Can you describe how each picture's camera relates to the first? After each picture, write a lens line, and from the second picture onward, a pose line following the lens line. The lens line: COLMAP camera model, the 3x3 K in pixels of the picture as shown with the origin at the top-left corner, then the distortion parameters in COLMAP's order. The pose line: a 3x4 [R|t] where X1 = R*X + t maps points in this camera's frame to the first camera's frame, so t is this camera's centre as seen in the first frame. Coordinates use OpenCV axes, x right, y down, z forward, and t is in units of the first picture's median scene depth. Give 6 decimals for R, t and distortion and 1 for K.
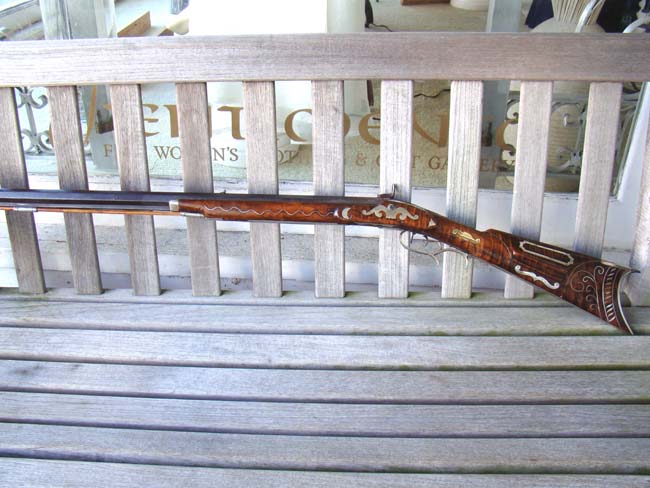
lens RADIAL K [[617.7, 0, 325.0], [0, 617.7, 244.0], [0, 0, 1]] dist [-0.142109, 0.101068]
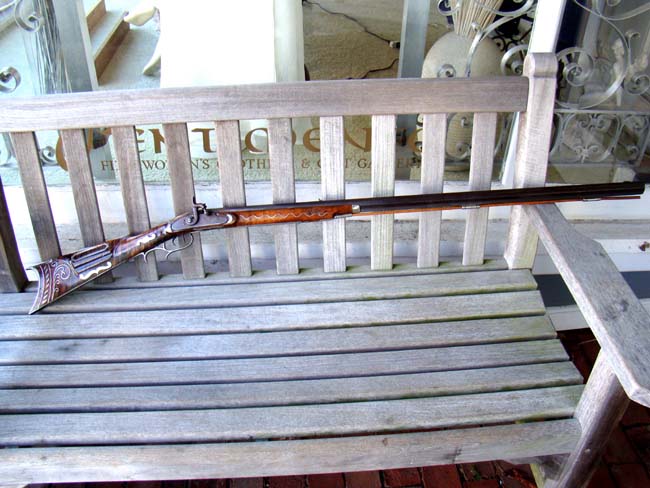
lens RADIAL K [[564.0, 0, 325.0], [0, 564.0, 244.0], [0, 0, 1]] dist [-0.138906, 0.013054]
pose [[0.994036, -0.057008, 0.092963, -0.025318], [0.046188, 0.992332, 0.114647, -0.128291], [-0.098786, -0.109669, 0.989047, -0.232454]]
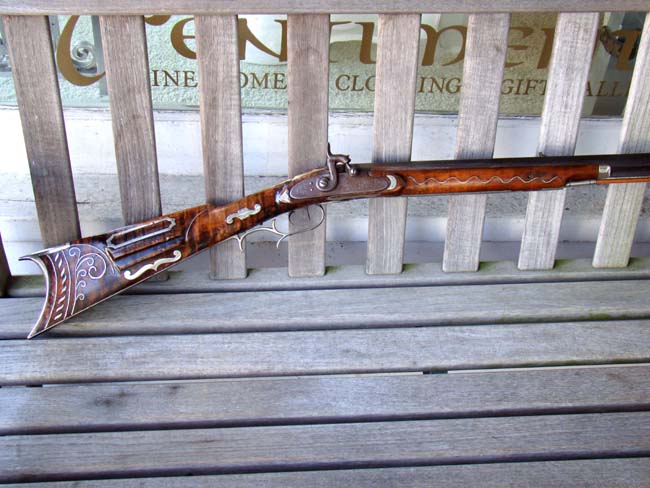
lens RADIAL K [[815.6, 0, 325.0], [0, 815.6, 244.0], [0, 0, 1]] dist [-0.011978, -0.002373]
pose [[0.992366, -0.041550, 0.116117, -0.327106], [0.017891, 0.980078, 0.197804, -0.184444], [-0.122023, -0.194216, 0.973340, -0.021836]]
